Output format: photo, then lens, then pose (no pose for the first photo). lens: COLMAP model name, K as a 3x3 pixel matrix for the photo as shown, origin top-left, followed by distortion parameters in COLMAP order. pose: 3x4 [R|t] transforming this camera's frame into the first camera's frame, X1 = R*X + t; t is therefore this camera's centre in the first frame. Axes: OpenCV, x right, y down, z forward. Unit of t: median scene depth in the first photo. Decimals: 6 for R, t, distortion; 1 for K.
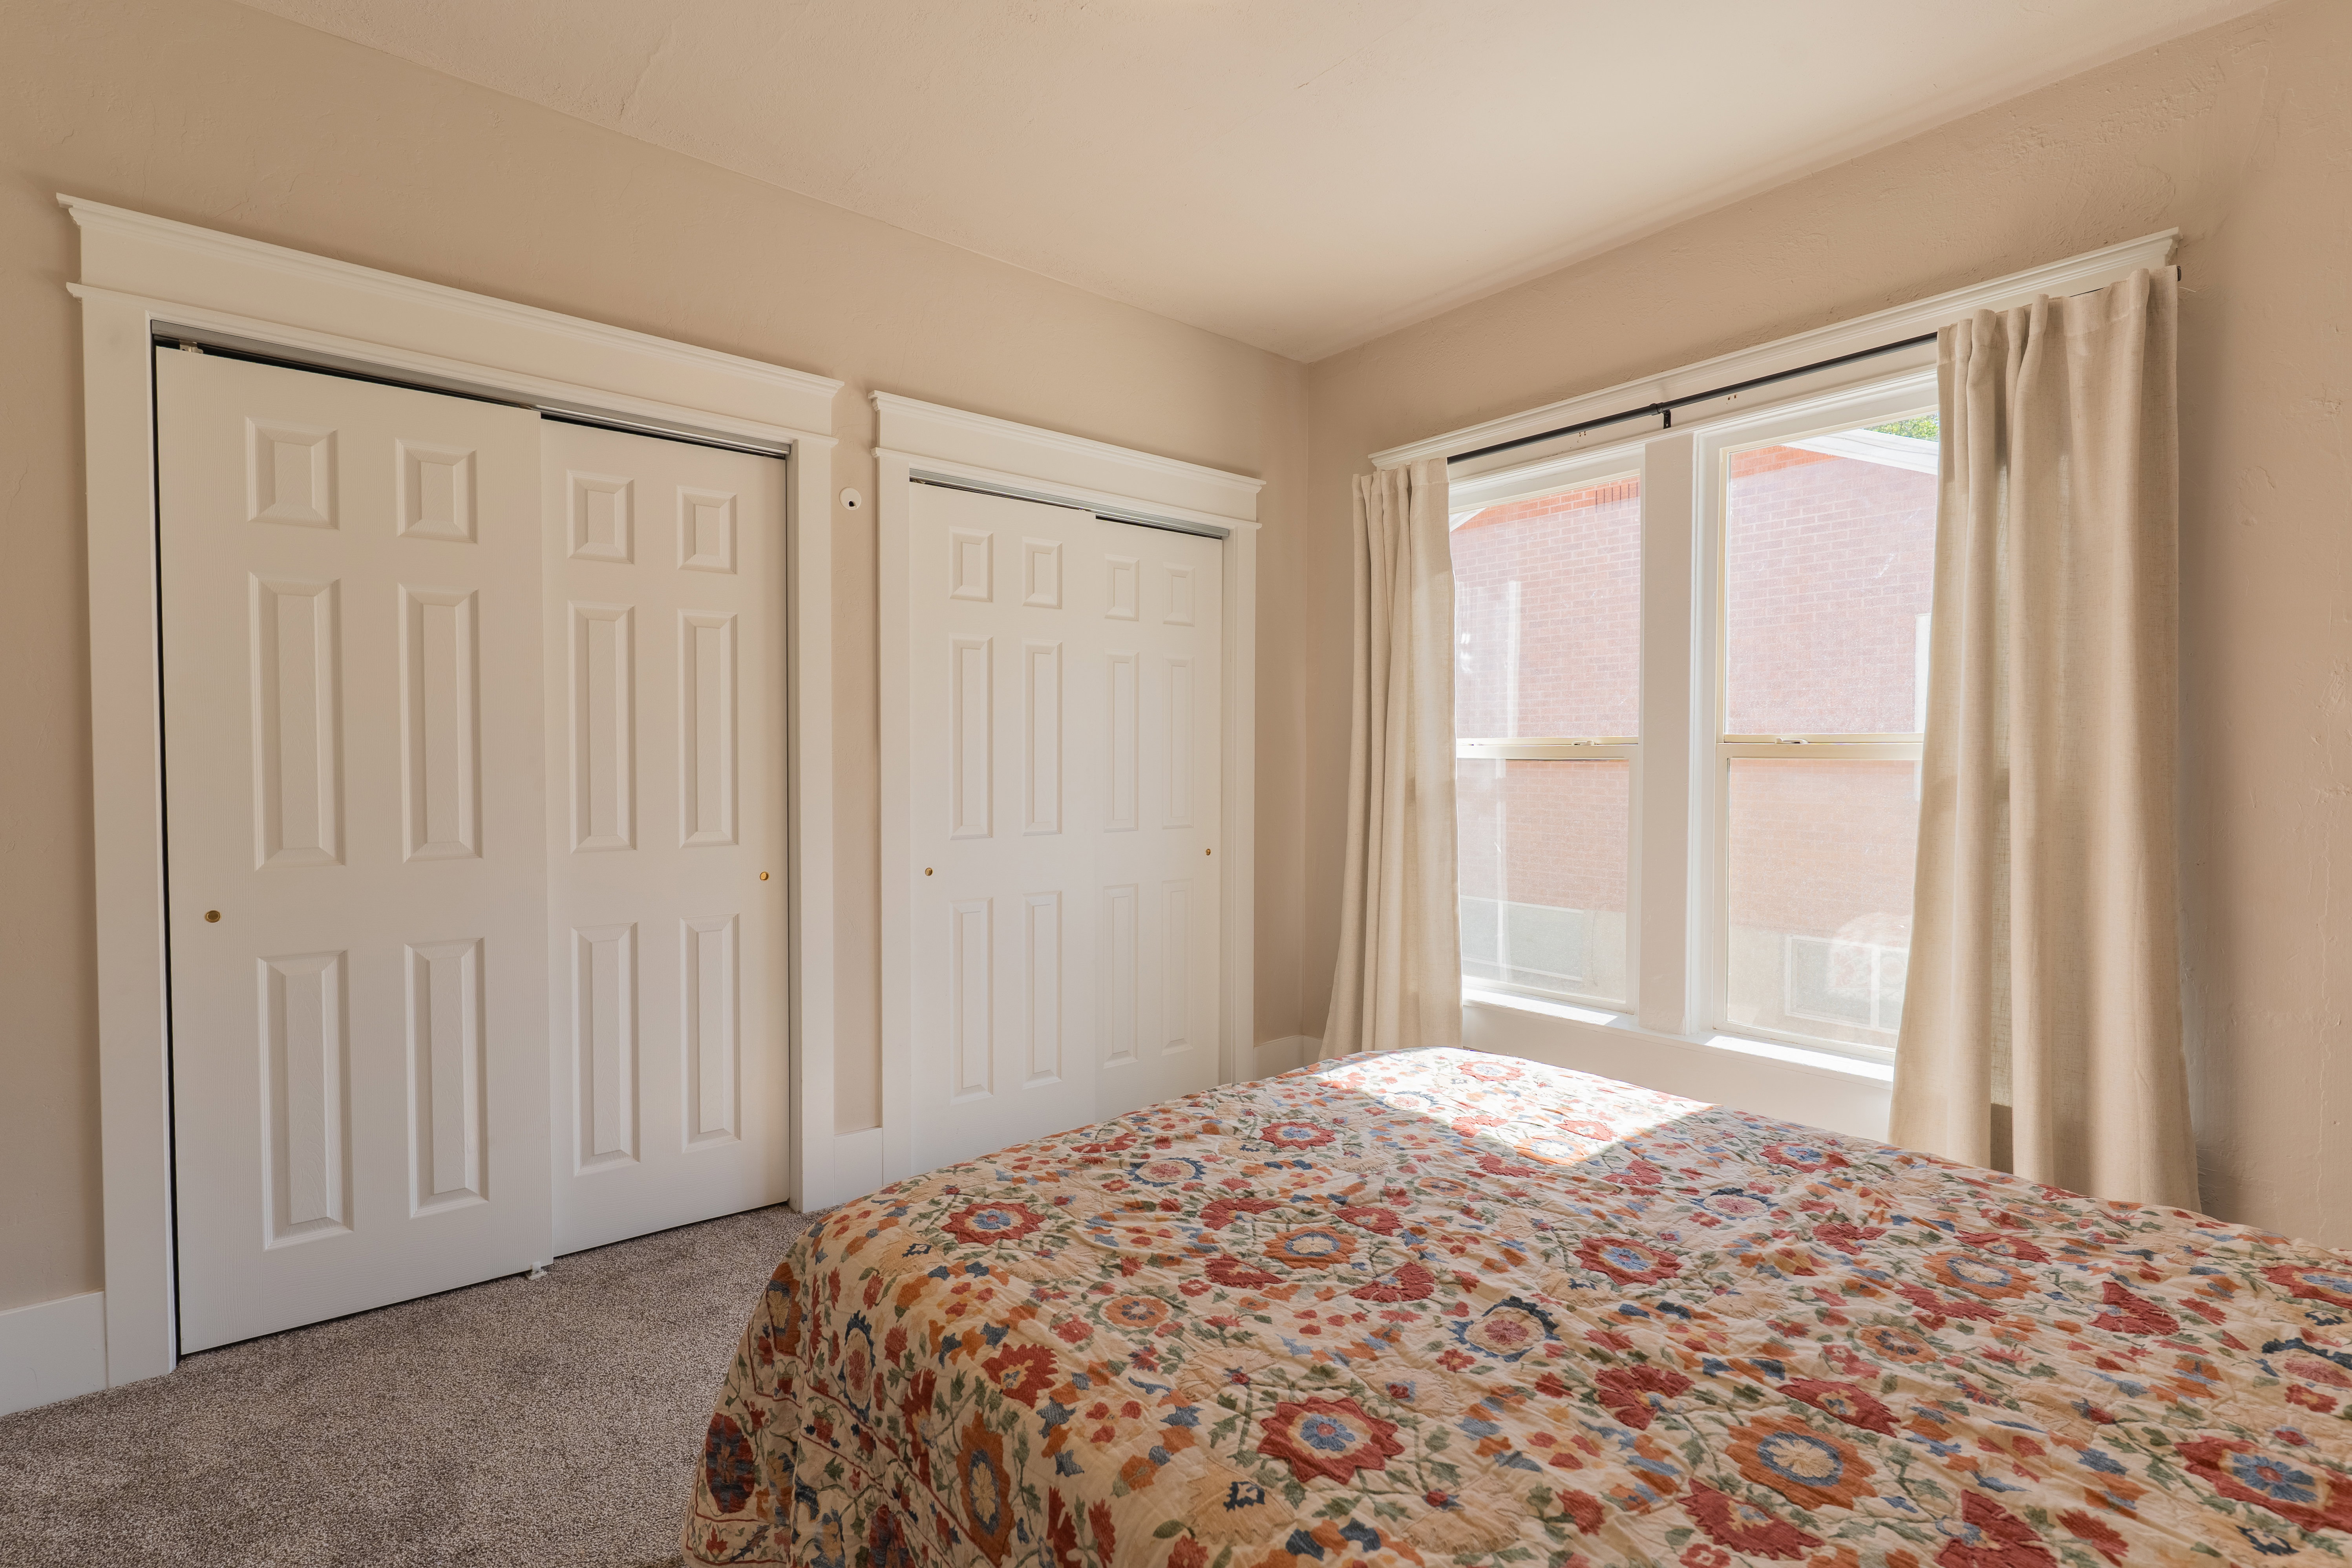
lens RADIAL K [[1080.2, 0, 1171.2], [0, 1080.2, 782.0], [0, 0, 1]] dist [-0.005587, 0.000925]
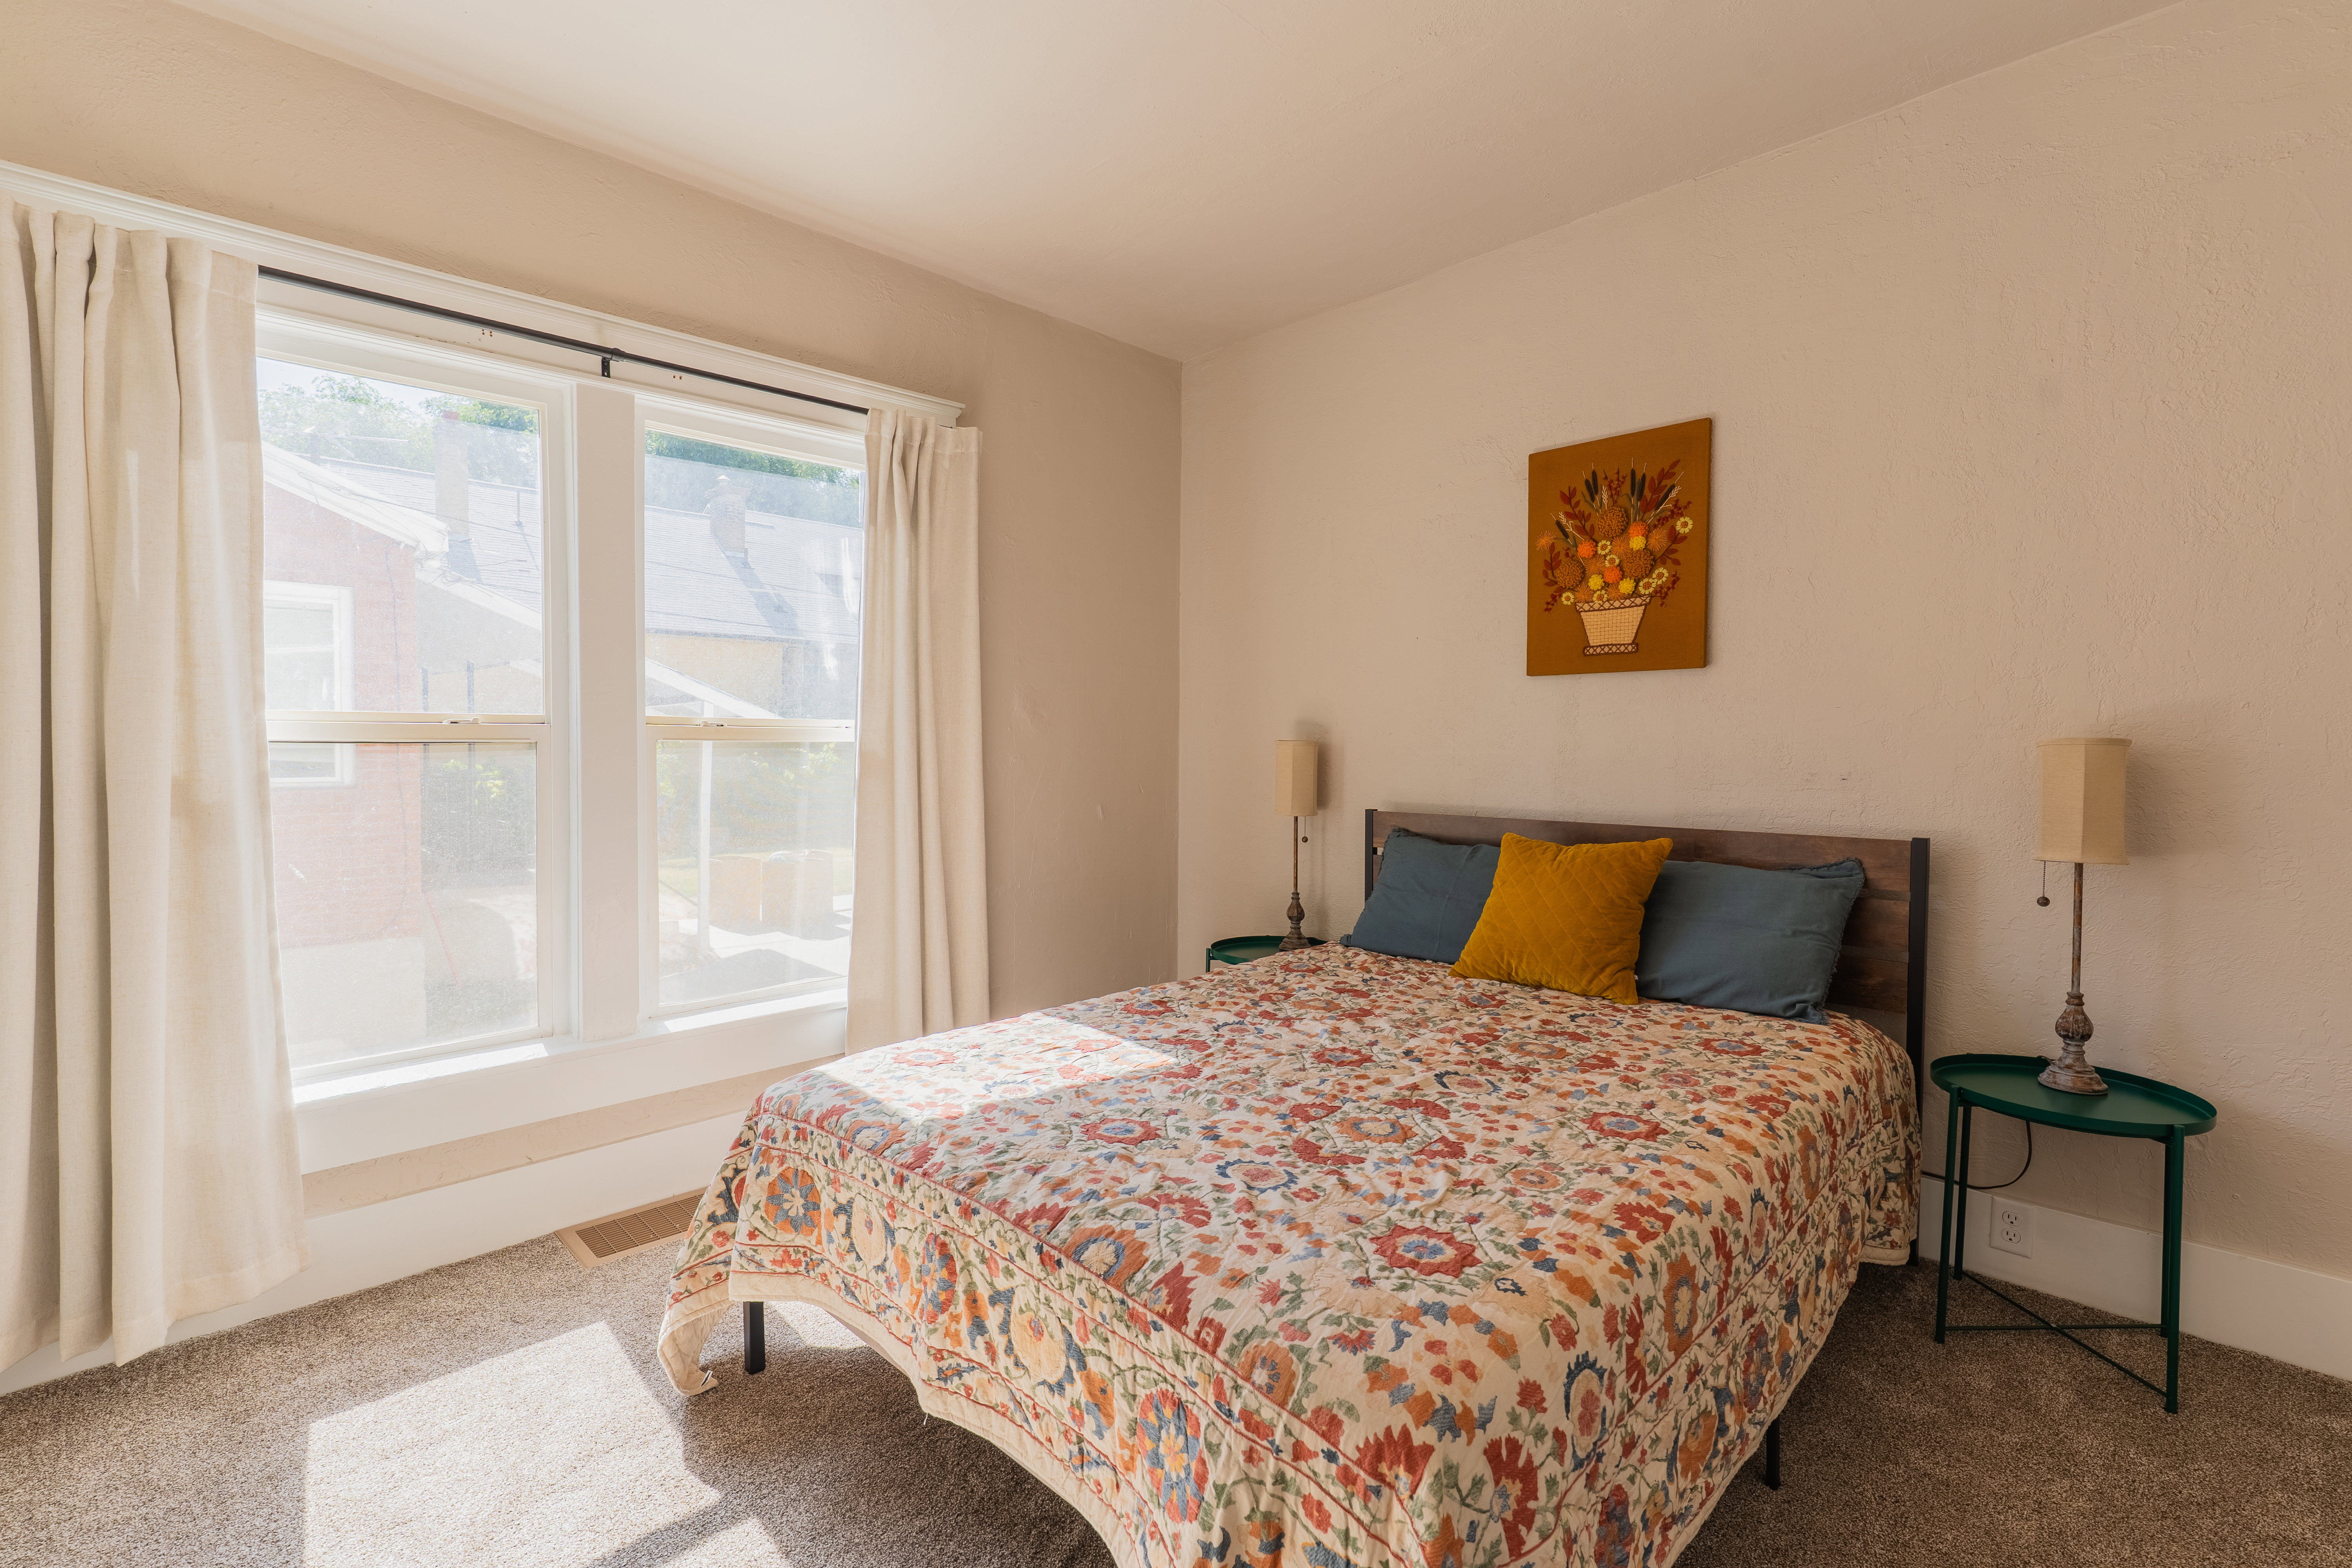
lens RADIAL K [[1080.2, 0, 1171.0], [0, 1080.2, 765.4], [0, 0, 1]] dist [-0.005587, 0.000925]
pose [[-0.092866, -0.023922, 0.995391, -1.028284], [0.021633, 0.999427, 0.026038, -0.027941], [-0.995444, 0.023951, -0.092296, 1.272284]]
